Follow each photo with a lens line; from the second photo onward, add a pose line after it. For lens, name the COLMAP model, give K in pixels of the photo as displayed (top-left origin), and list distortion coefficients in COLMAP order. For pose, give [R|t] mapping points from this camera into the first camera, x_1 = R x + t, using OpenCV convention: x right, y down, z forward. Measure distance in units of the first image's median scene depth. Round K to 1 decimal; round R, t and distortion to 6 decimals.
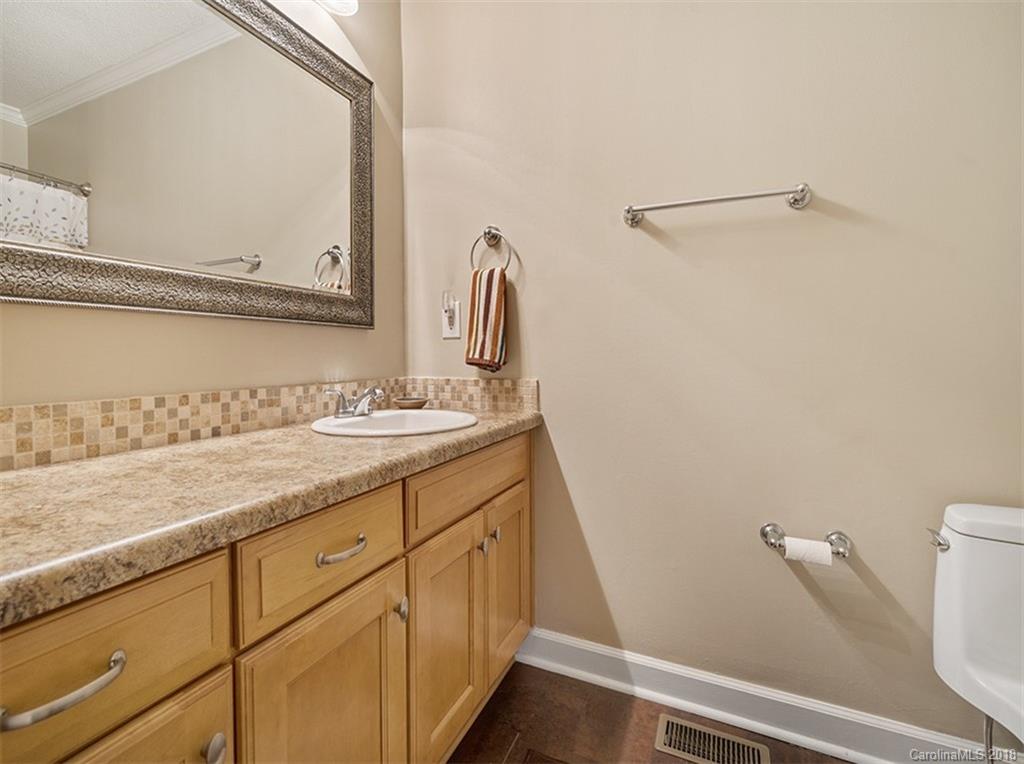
lens RADIAL K [[481.5, 0, 500.1], [0, 481.5, 368.0], [0, 0, 1]] dist [-0.006049, 0.004701]
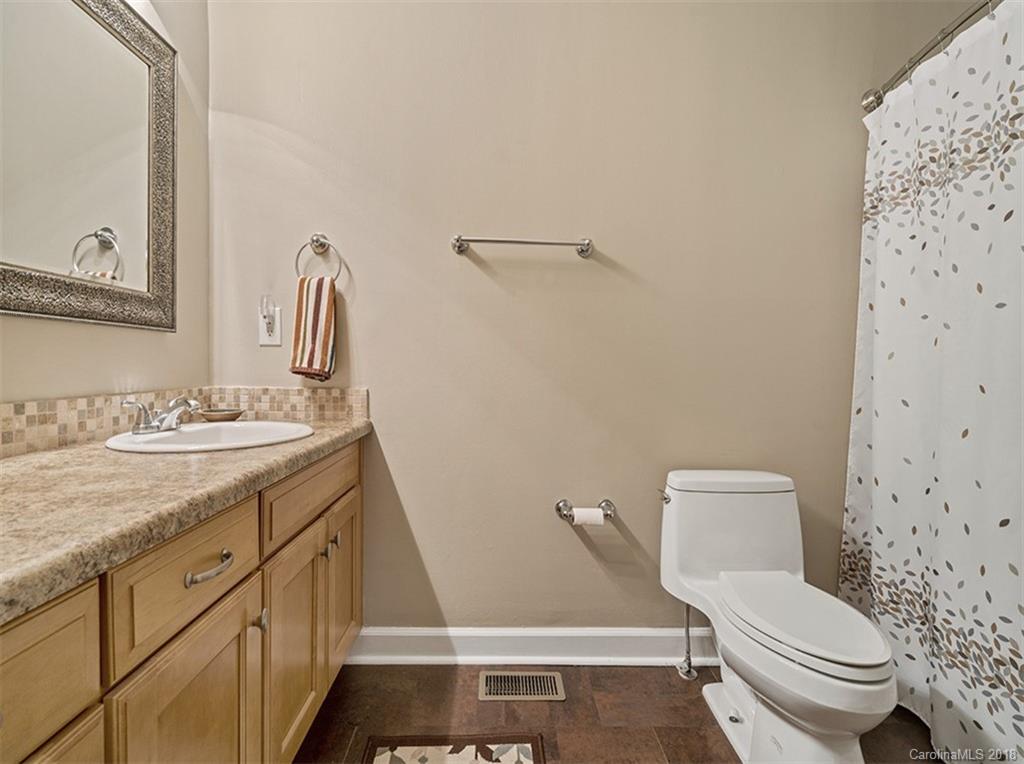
lens RADIAL K [[481.5, 0, 511.7], [0, 481.5, 381.1], [0, 0, 1]] dist [-0.006049, 0.004701]
pose [[0.891406, 0.001891, 0.453201, -0.138040], [-0.006907, 0.999932, 0.009413, -0.004996], [-0.453152, -0.011521, 0.891359, -0.079147]]
